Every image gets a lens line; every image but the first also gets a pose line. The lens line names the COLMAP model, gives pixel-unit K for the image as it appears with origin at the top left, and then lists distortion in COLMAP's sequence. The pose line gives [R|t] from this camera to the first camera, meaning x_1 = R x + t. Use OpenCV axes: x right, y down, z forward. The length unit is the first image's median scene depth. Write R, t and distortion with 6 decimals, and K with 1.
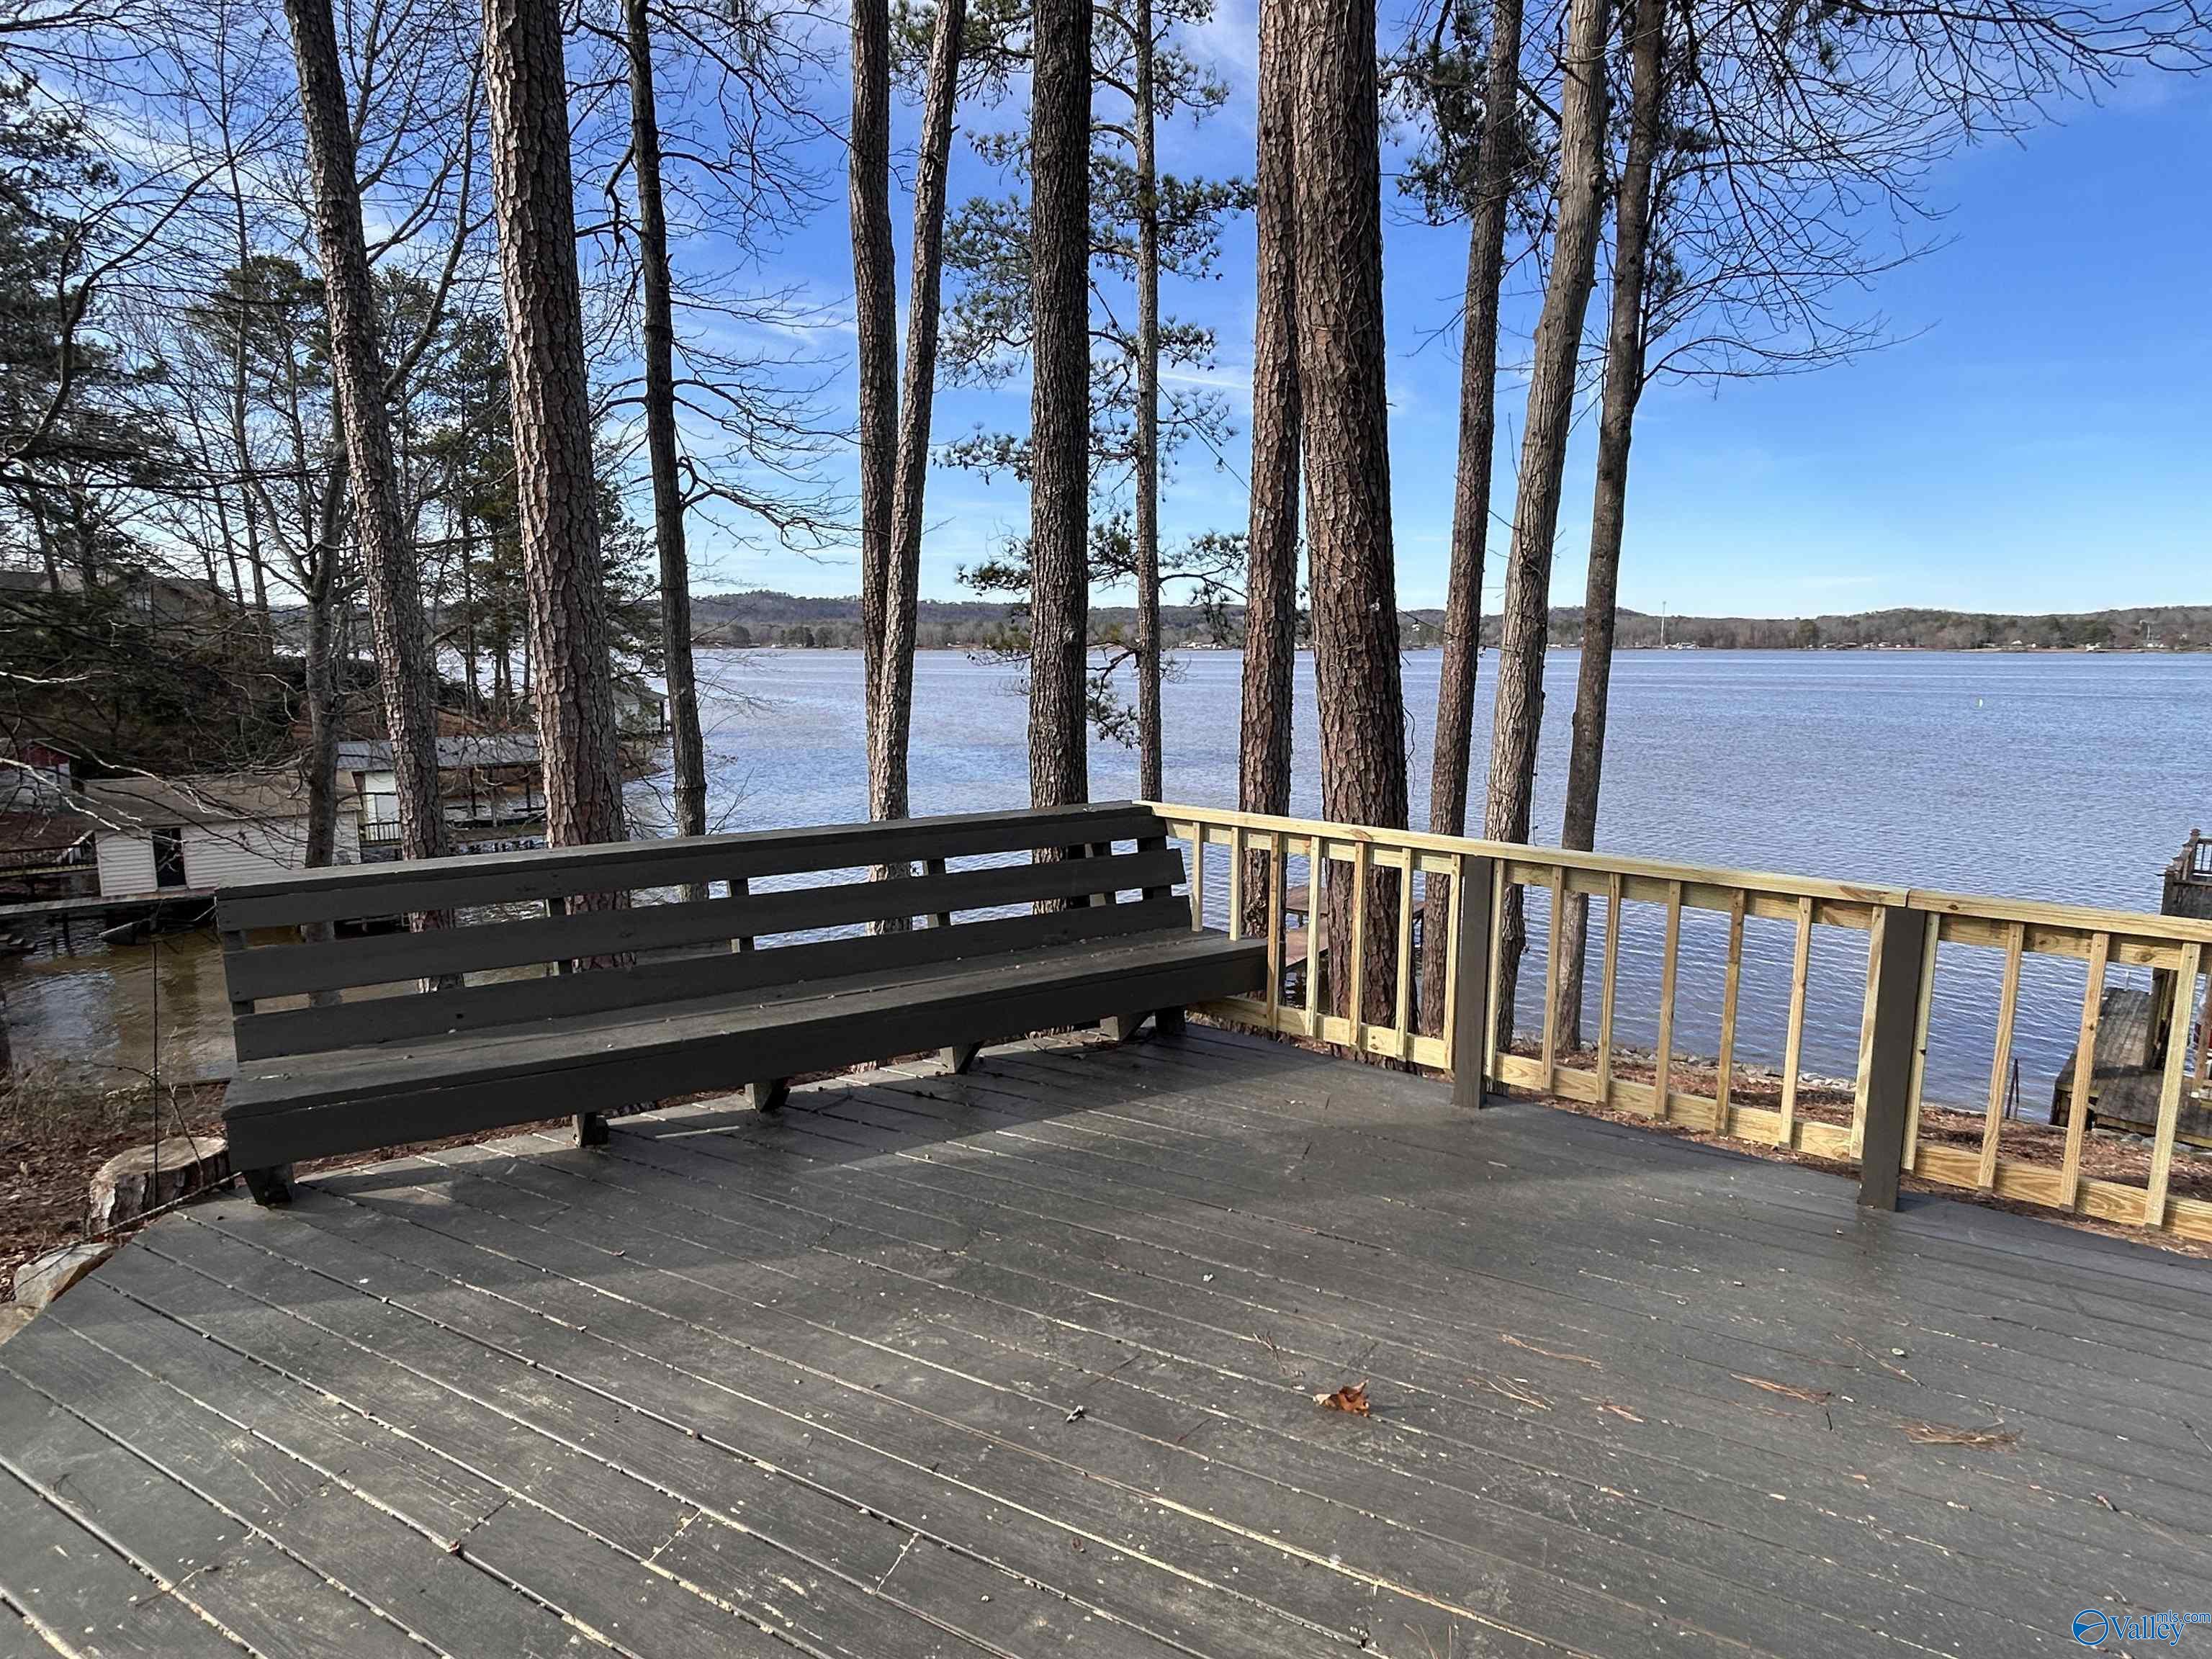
lens RADIAL K [[1246.6, 0, 1109.6], [0, 1246.6, 841.2], [0, 0, 1]] dist [0.000149, -0.002888]
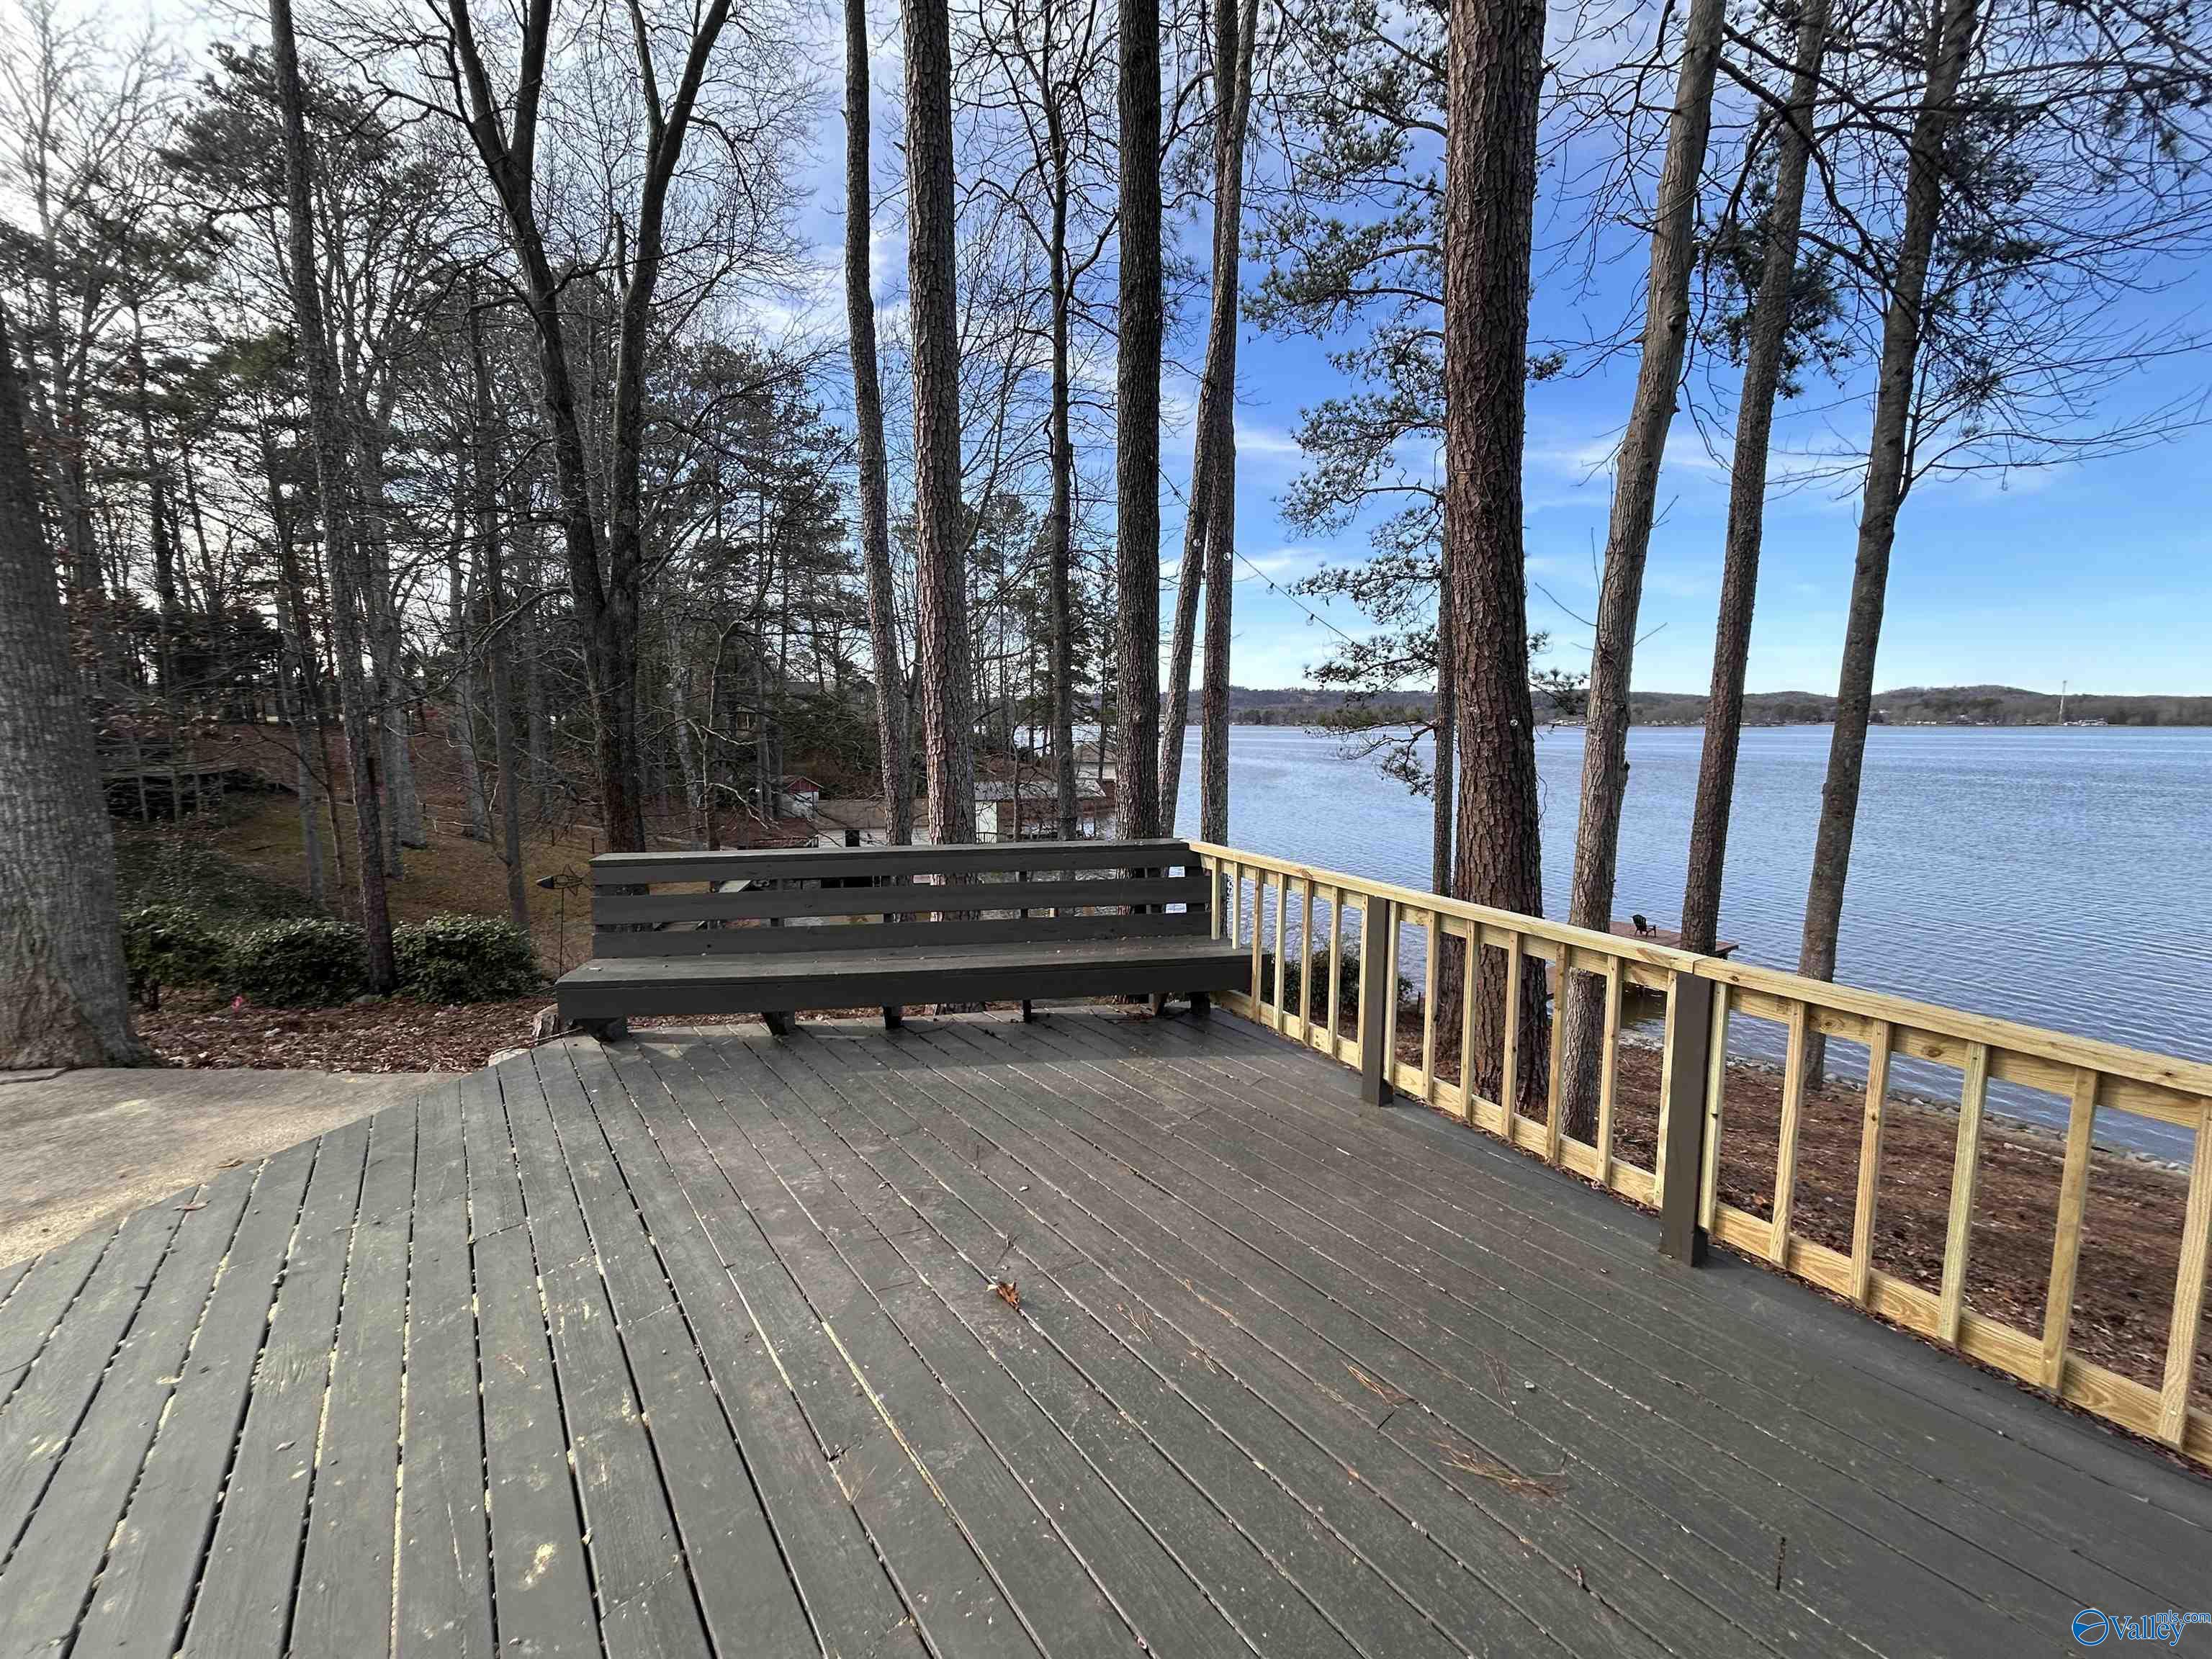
lens RADIAL K [[892.4, 0, 1105.2], [0, 892.4, 831.5], [0, 0, 1]] dist [0.002223, -0.000641]
pose [[0.918845, 0.046821, -0.391831, 0.218649], [-0.060430, 0.997920, -0.022464, -0.008892], [0.389964, 0.044319, 0.919763, 0.051088]]
